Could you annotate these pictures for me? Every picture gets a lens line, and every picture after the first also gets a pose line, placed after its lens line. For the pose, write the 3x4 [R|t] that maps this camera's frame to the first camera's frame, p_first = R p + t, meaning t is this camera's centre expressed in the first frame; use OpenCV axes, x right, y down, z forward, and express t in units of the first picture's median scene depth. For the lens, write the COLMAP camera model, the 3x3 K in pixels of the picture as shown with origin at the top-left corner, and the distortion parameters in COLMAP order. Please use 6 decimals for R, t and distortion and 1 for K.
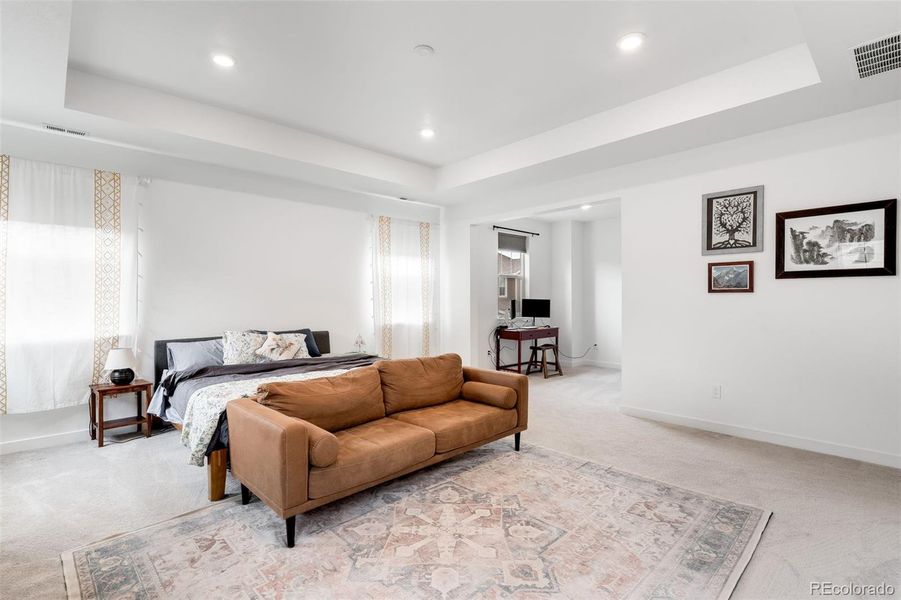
lens RADIAL K [[424.5, 0, 444.3], [0, 424.5, 301.8], [0, 0, 1]] dist [0.003528, 0.000112]
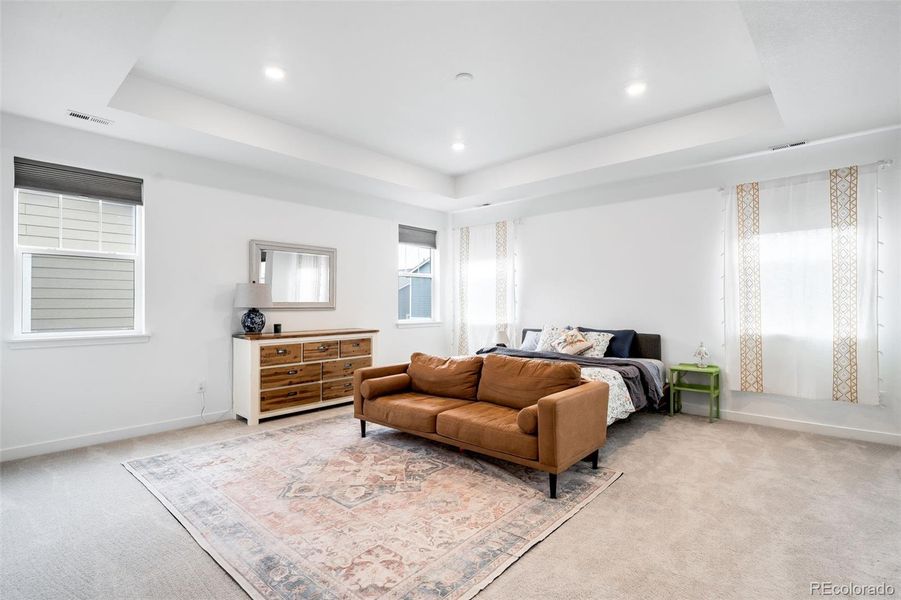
lens RADIAL K [[424.5, 0, 444.7], [0, 424.5, 299.9], [0, 0, 1]] dist [0.003528, 0.000112]
pose [[0.084726, -0.006642, -0.996382, 1.192684], [-0.003898, 0.999968, -0.006997, 0.004704], [0.996397, 0.004477, 0.084697, 0.970180]]
